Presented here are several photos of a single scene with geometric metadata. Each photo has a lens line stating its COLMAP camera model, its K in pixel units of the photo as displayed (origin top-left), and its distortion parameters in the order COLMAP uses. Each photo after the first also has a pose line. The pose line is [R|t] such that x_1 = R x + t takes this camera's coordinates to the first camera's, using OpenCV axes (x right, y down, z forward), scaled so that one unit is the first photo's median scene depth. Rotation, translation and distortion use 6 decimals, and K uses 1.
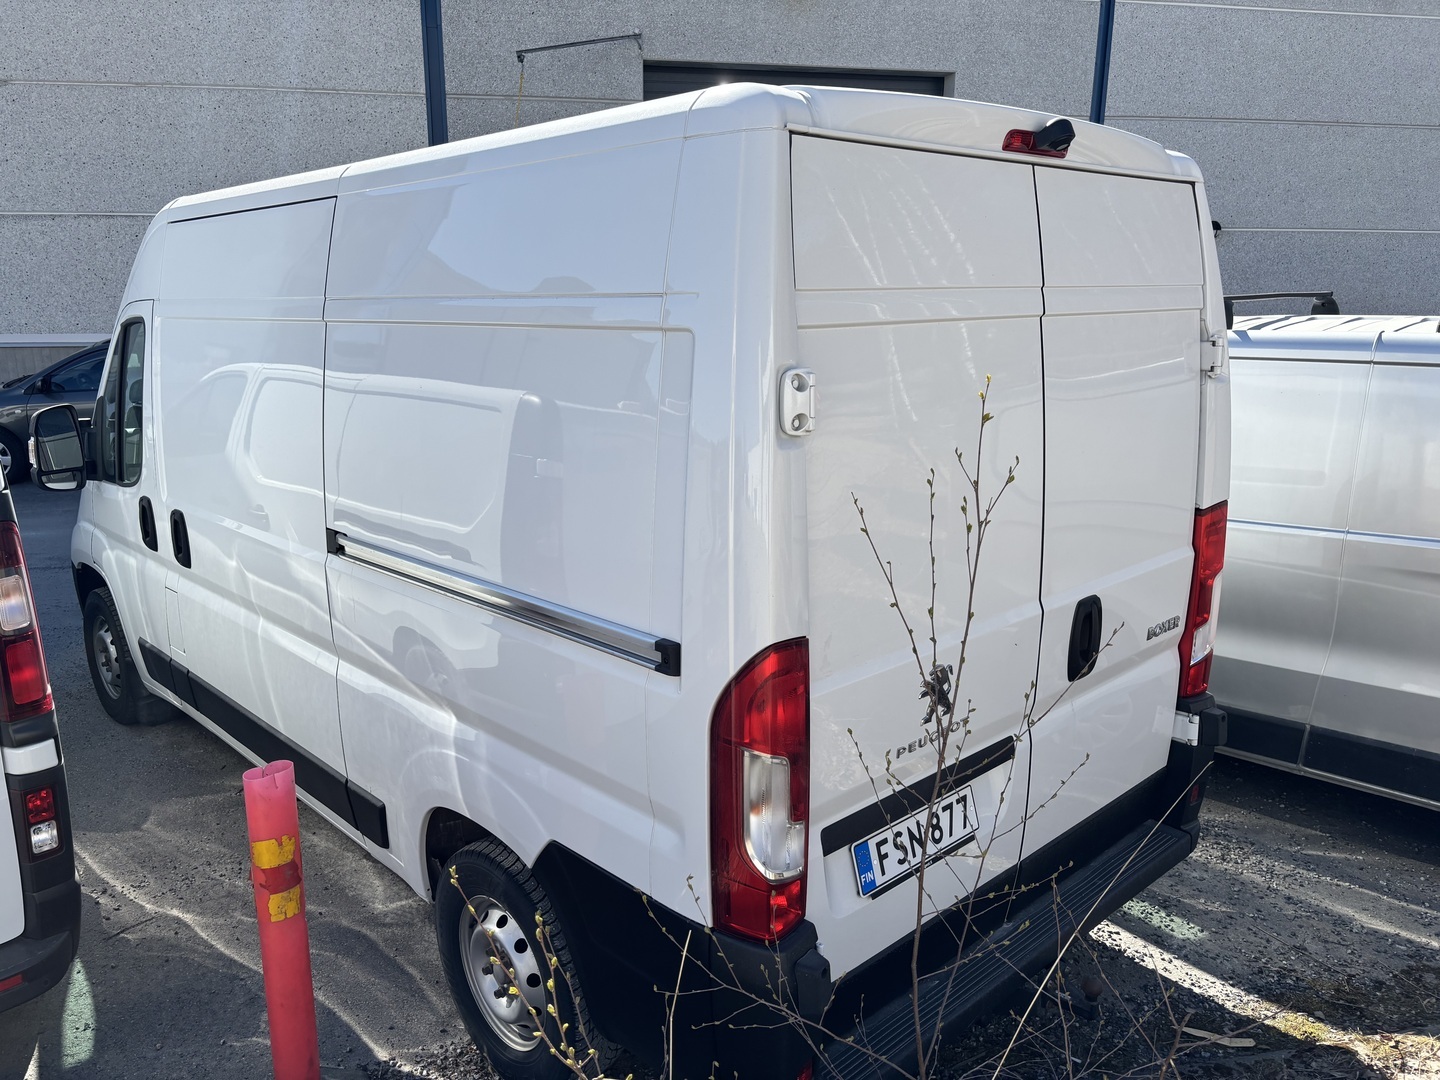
lens RADIAL K [[1116.1, 0, 712.9], [0, 1116.1, 530.7], [0, 0, 1]] dist [-0.012666, -0.009029]
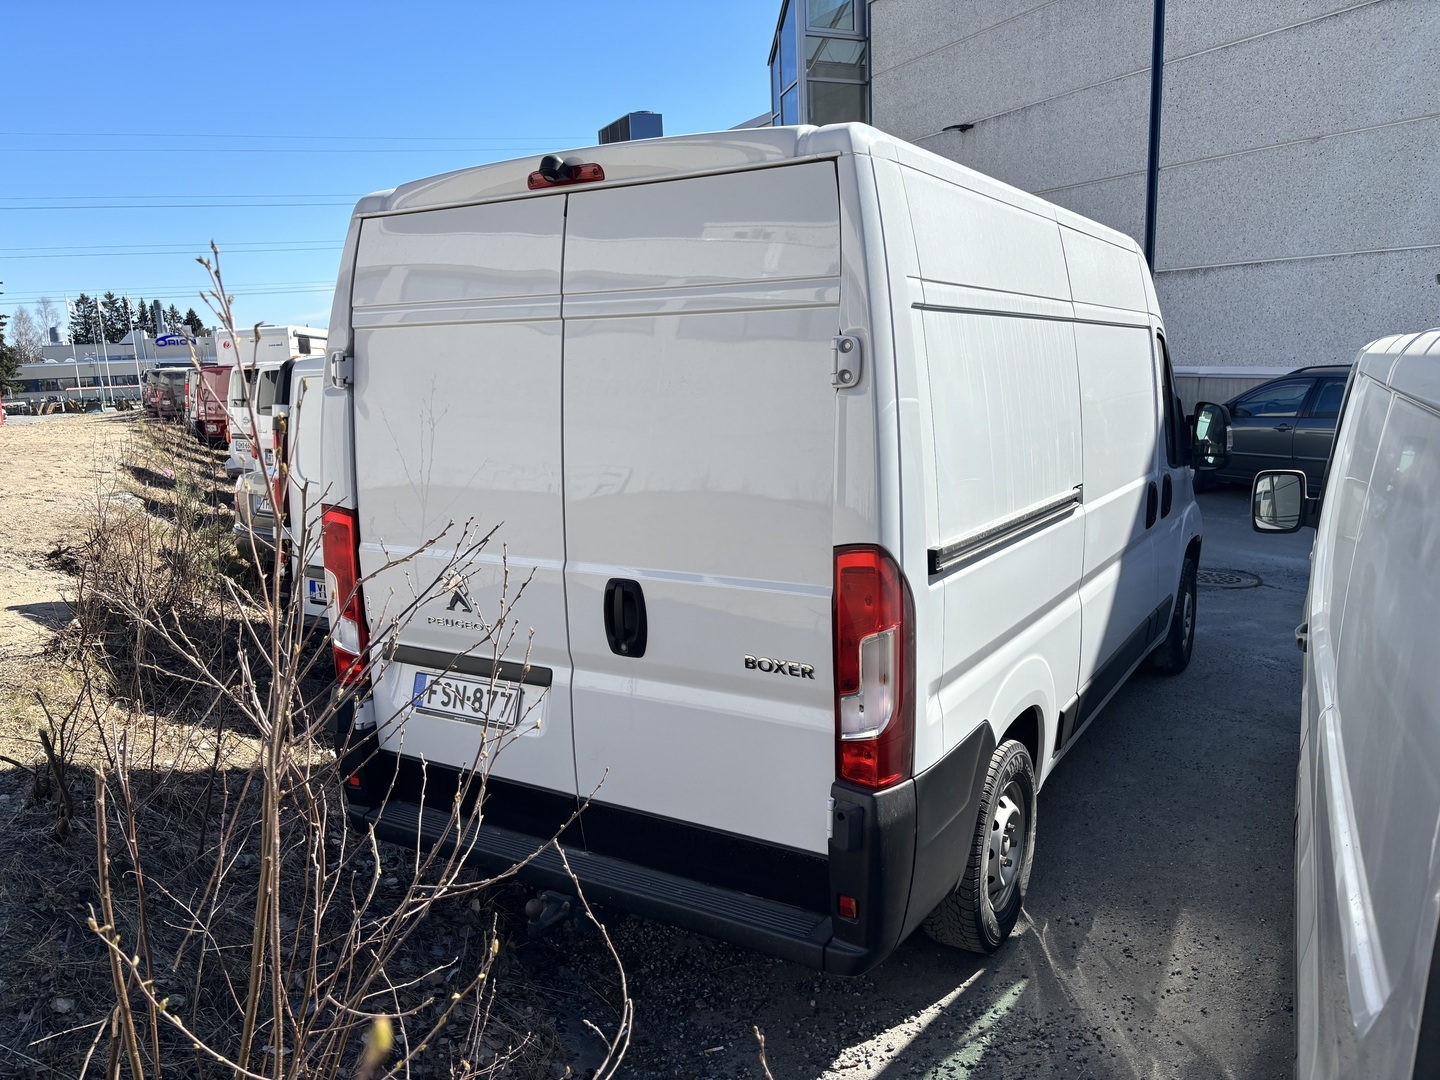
lens RADIAL K [[1116.1, 0, 718.0], [0, 1116.1, 545.0], [0, 0, 1]] dist [-0.012666, -0.009029]
pose [[0.275515, 0.158818, -0.948087, 1.520308], [-0.183064, 0.976878, 0.110442, -0.118323], [0.943705, 0.143133, 0.298218, 0.837366]]
